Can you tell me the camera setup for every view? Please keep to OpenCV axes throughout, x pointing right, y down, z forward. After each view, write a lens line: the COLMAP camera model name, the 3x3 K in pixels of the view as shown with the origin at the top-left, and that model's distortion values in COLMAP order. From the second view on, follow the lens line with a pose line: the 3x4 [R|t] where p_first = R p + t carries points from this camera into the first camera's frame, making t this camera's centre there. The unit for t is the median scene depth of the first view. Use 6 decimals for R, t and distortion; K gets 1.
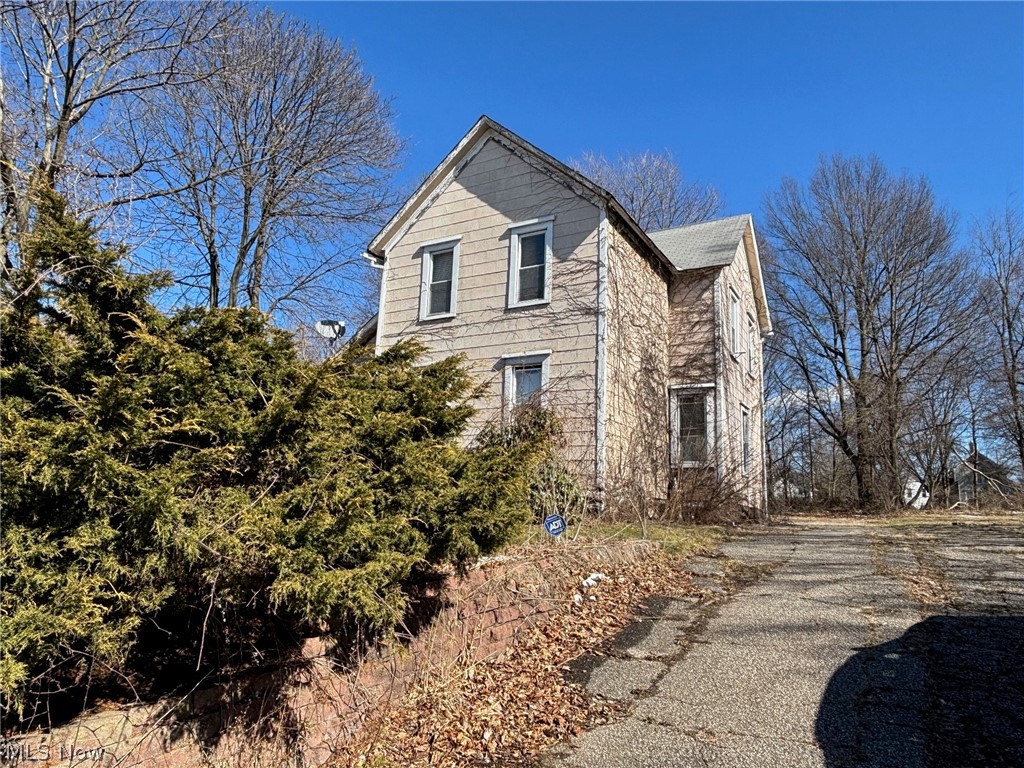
lens RADIAL K [[679.0, 0, 512.0], [0, 679.0, 384.0], [0, 0, 1]] dist [0.006637, 0.000816]
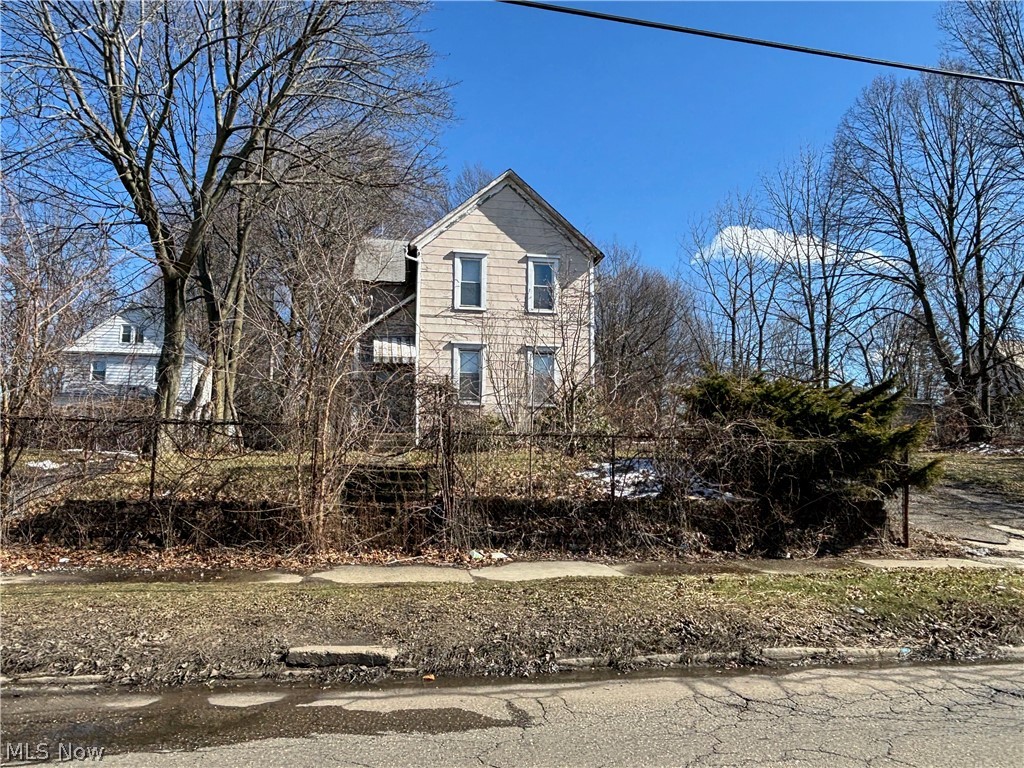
lens RADIAL K [[668.2, 0, 512.0], [0, 668.2, 384.0], [0, 0, 1]] dist [0.096148, -0.140310]
pose [[0.775477, 0.073099, 0.627130, -0.834353], [-0.100211, 0.994934, 0.007945, 0.031780], [-0.623372, -0.069007, 0.778874, -0.105626]]
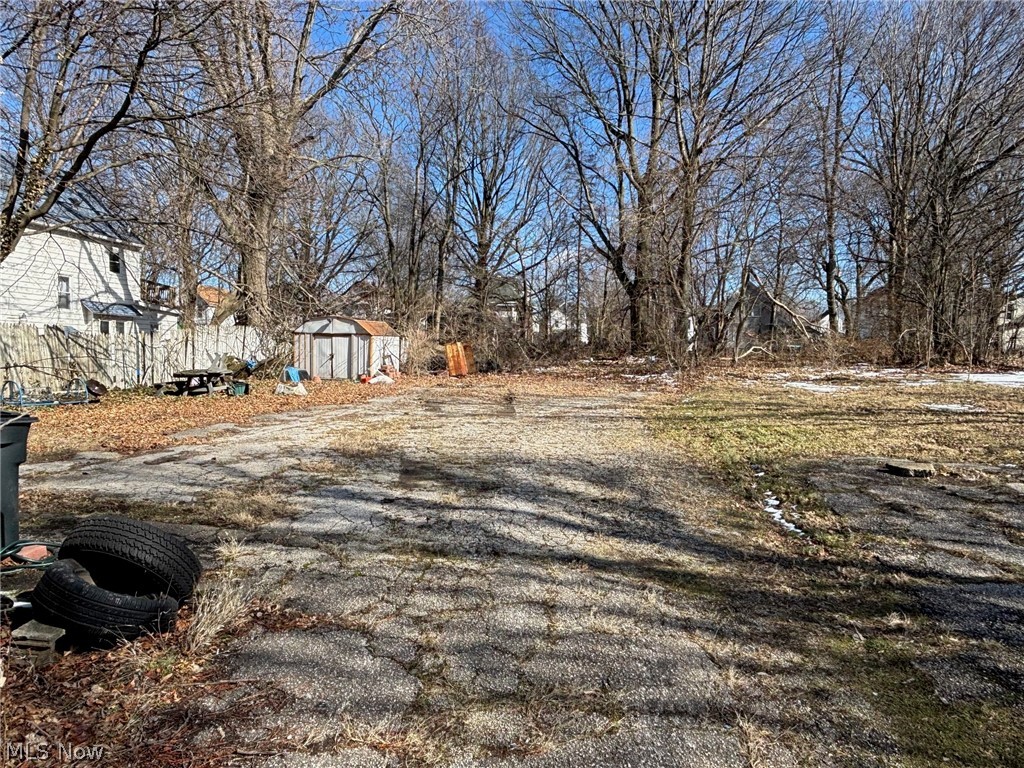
lens RADIAL K [[668.2, 0, 512.0], [0, 668.2, 384.0], [0, 0, 1]] dist [0.096148, -0.140310]
pose [[0.957538, -0.034476, 0.286240, 0.545013], [-0.037834, 0.969213, 0.243300, 0.125482], [-0.285815, -0.243798, 0.926753, 1.086689]]
